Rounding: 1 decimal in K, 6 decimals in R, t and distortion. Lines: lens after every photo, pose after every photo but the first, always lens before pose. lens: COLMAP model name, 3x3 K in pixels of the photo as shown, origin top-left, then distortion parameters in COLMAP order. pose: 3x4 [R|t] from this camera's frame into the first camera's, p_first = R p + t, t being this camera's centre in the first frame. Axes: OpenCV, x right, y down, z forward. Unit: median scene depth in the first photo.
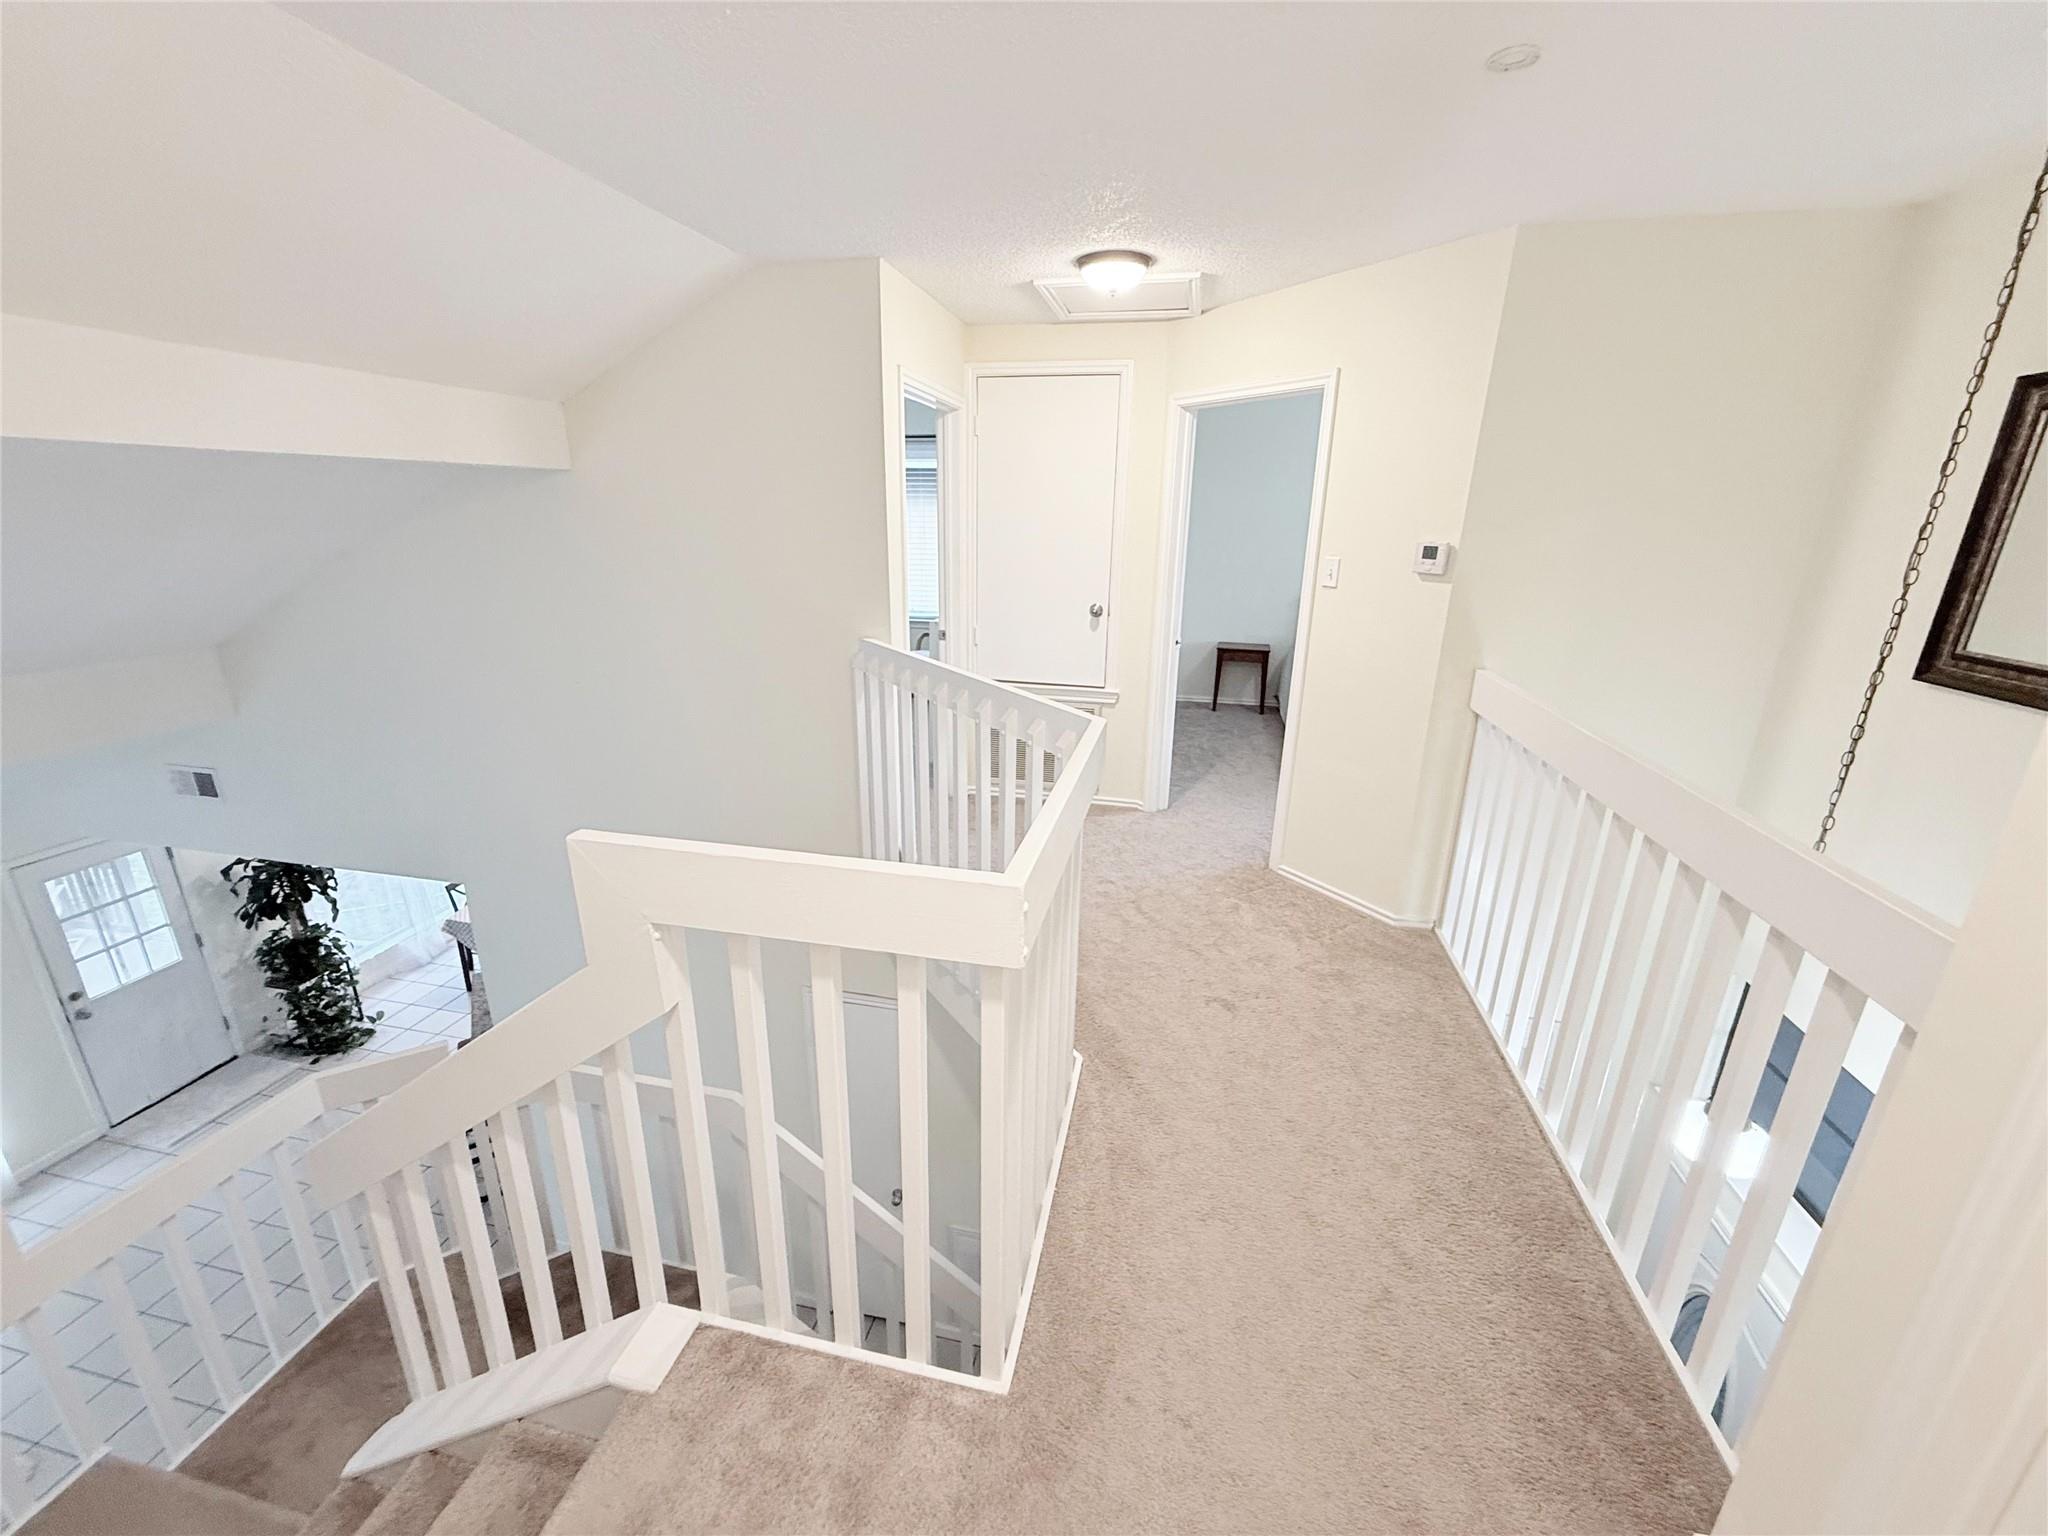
lens RADIAL K [[810.1, 0, 1018.0], [0, 810.1, 765.9], [0, 0, 1]] dist [-0.000702, -0.000031]
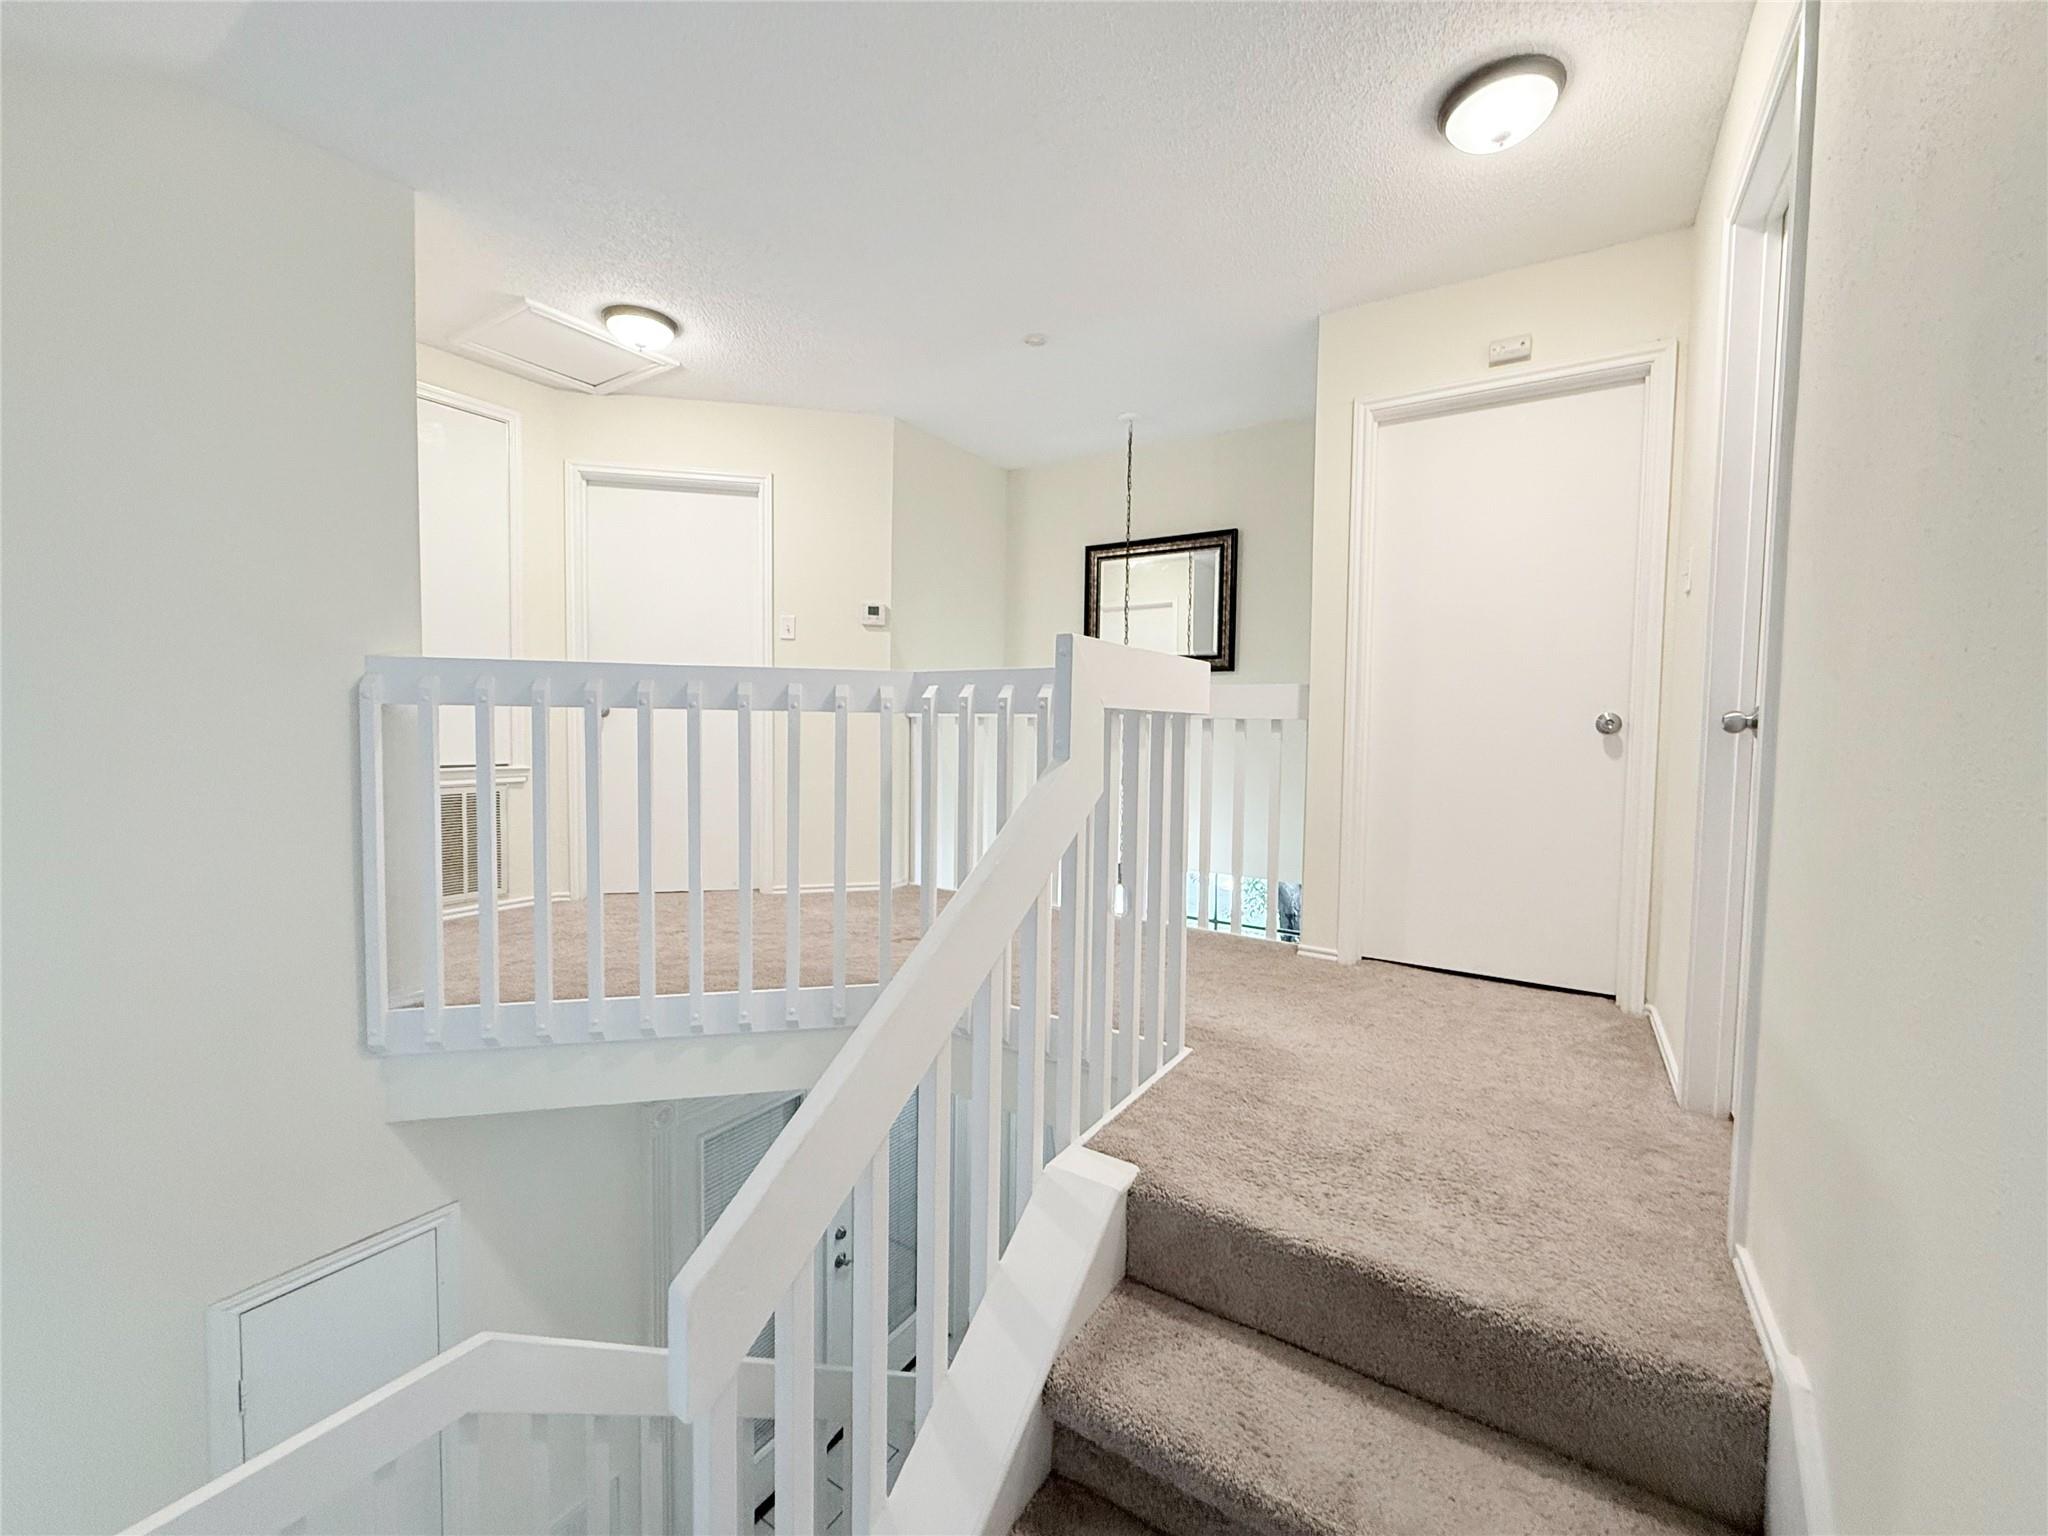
lens RADIAL K [[828.3, 0, 1027.1], [0, 828.3, 764.5], [0, 0, 1]] dist [0.000650, -0.000150]
pose [[0.340636, -0.051653, 0.938776, -0.783571], [0.277182, 0.959629, -0.047776, 0.142201], [-0.898408, 0.276486, 0.341201, 0.327296]]
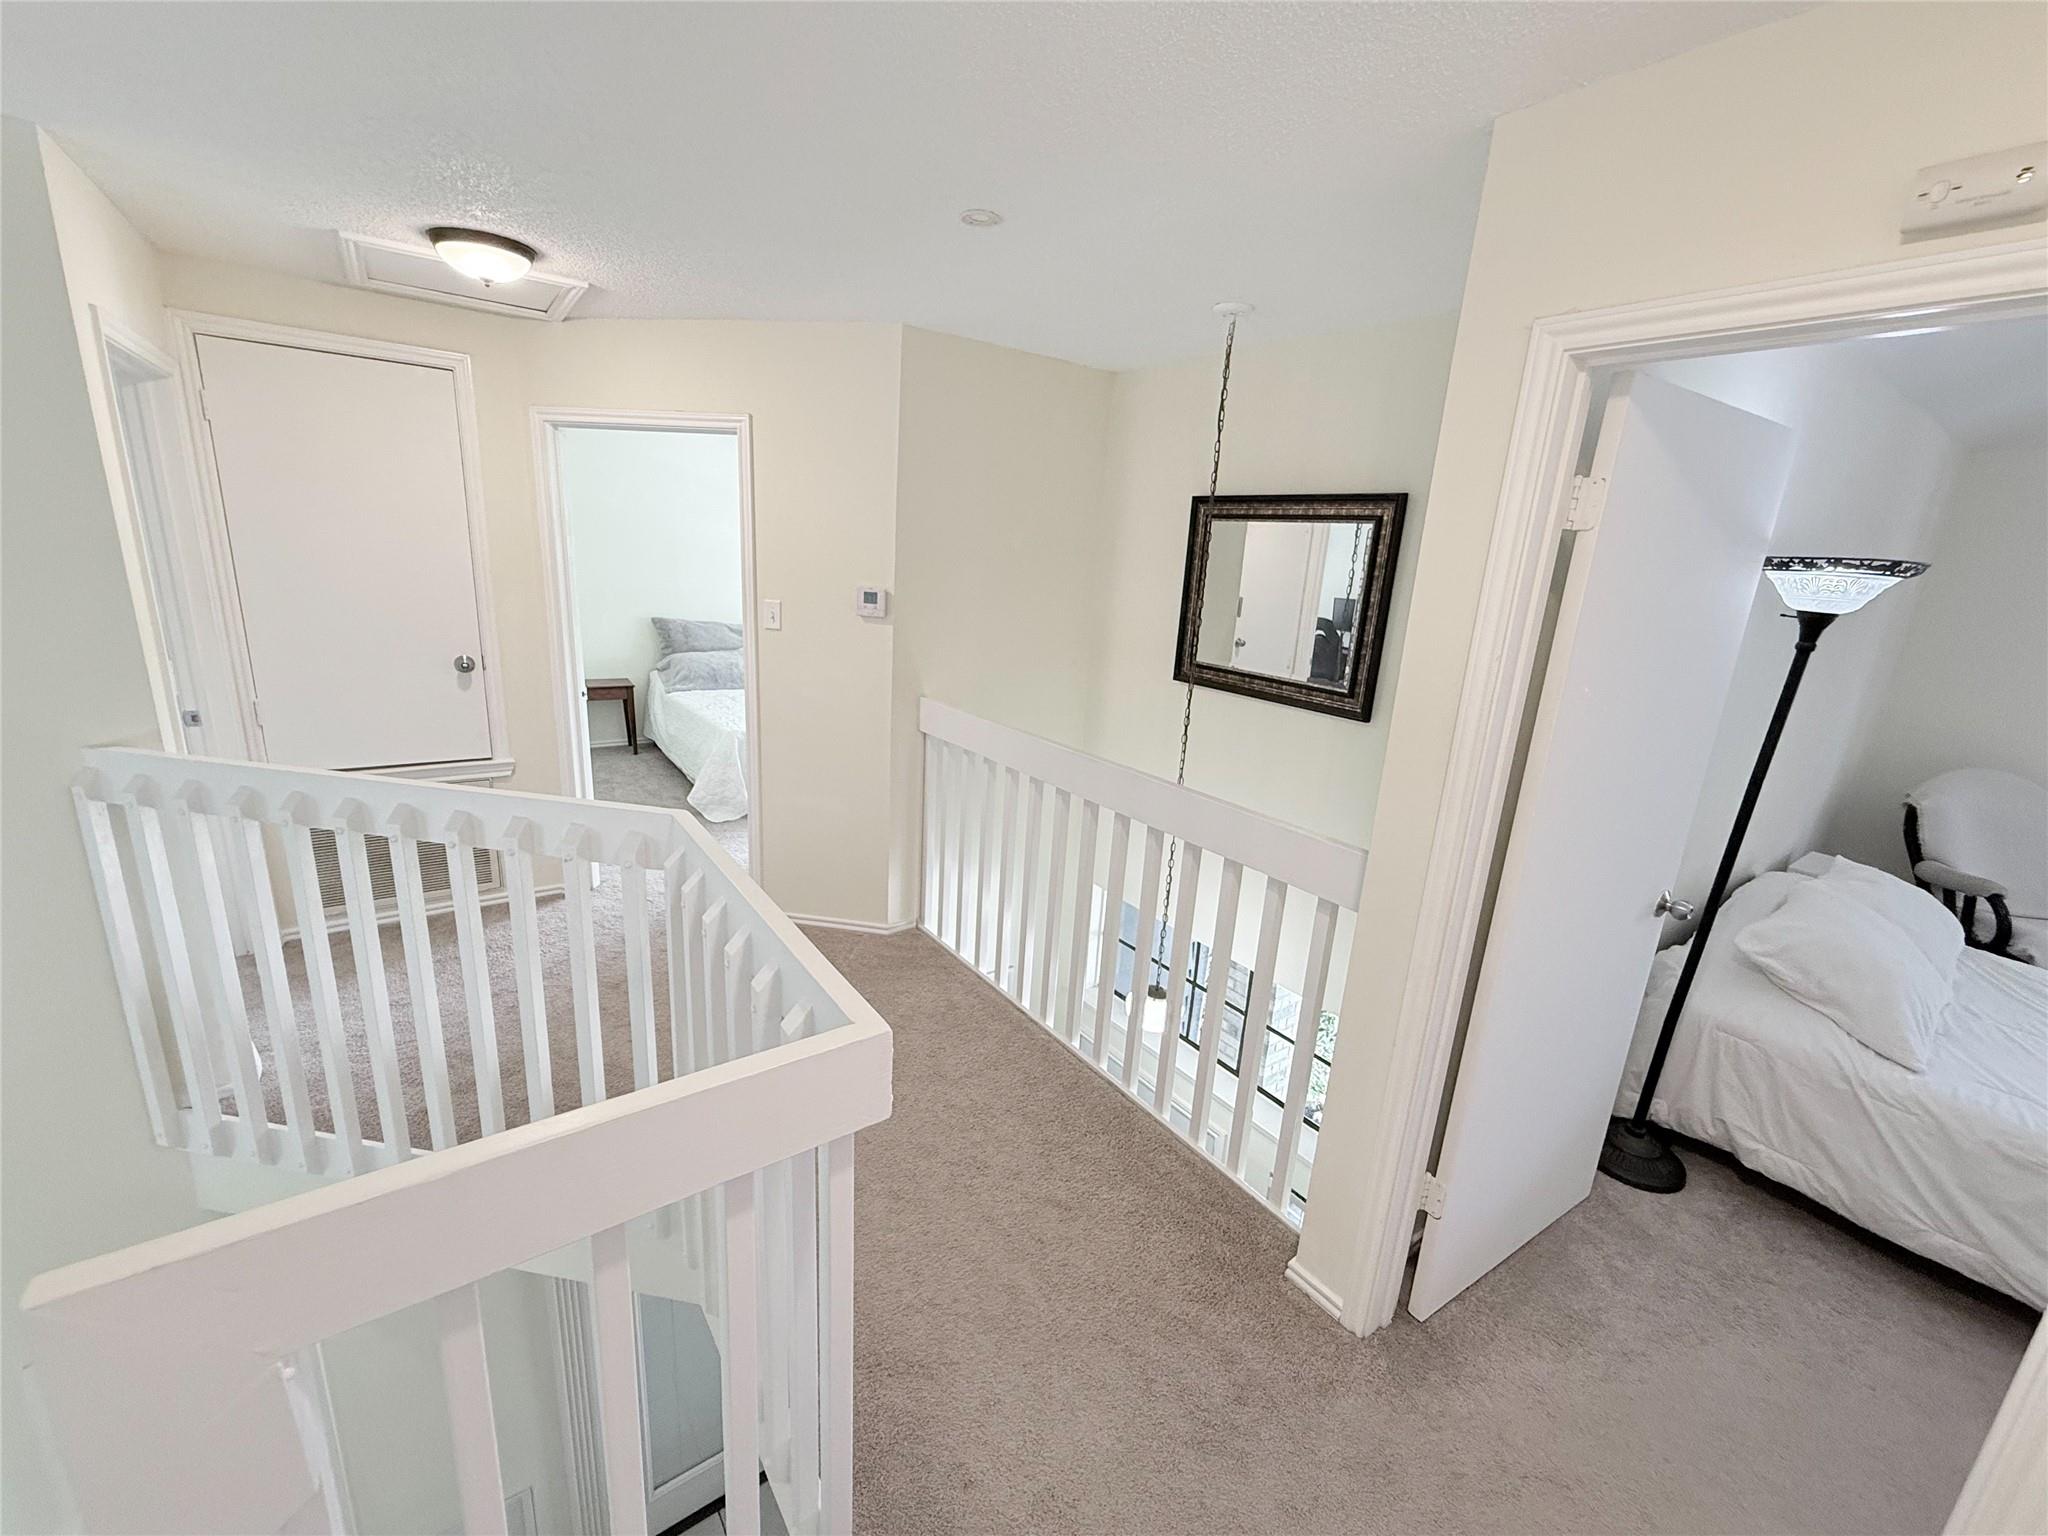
lens RADIAL K [[828.3, 0, 1027.1], [0, 828.3, 764.5], [0, 0, 1]] dist [0.000650, -0.000150]
pose [[0.662972, -0.164265, 0.730400, -0.211580], [0.177766, 0.982269, 0.059554, -0.068220], [-0.727232, 0.090358, 0.680418, 0.093795]]
